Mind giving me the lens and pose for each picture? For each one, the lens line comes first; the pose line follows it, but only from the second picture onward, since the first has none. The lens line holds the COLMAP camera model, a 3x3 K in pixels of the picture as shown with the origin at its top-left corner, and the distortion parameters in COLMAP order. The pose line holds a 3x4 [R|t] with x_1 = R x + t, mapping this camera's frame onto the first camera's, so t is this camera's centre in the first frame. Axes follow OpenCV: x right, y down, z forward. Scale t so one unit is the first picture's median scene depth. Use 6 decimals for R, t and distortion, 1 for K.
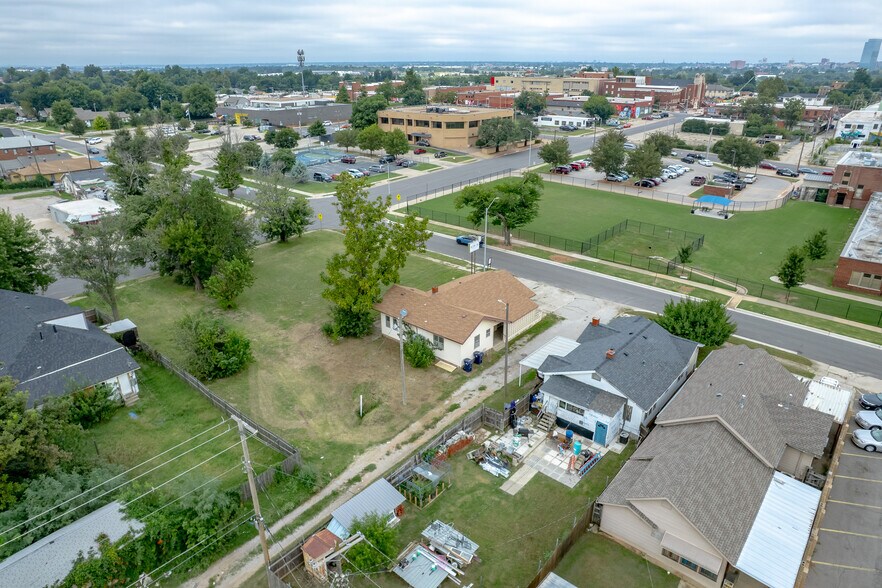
lens RADIAL K [[563.7, 0, 441.0], [0, 563.7, 294.0], [0, 0, 1]] dist [-0.081234, 0.075231]
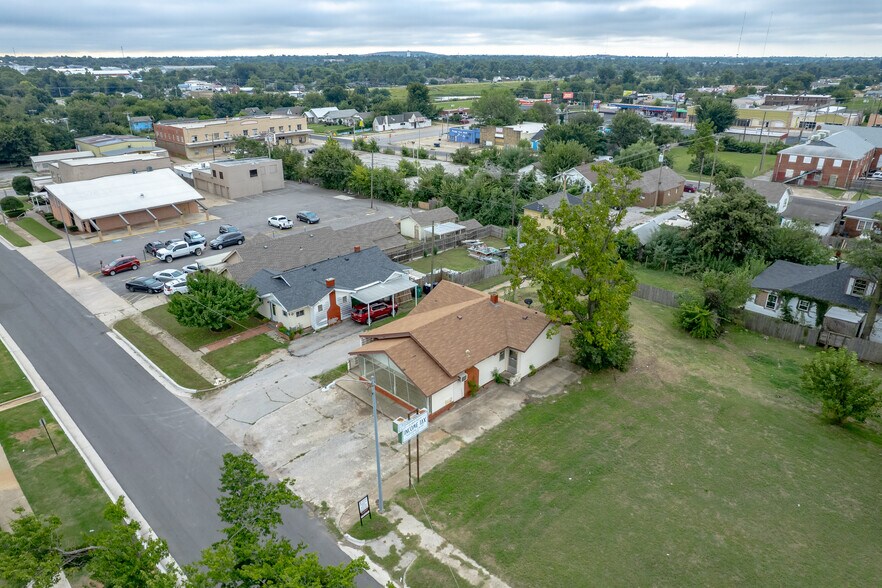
lens RADIAL K [[563.7, 0, 441.0], [0, 563.7, 294.0], [0, 0, 1]] dist [-0.081234, 0.075231]
pose [[-0.997836, -0.026468, 0.060192, 0.014065], [0.024524, 0.699547, 0.714165, -0.462999], [-0.061009, 0.714096, -0.697384, 1.219563]]
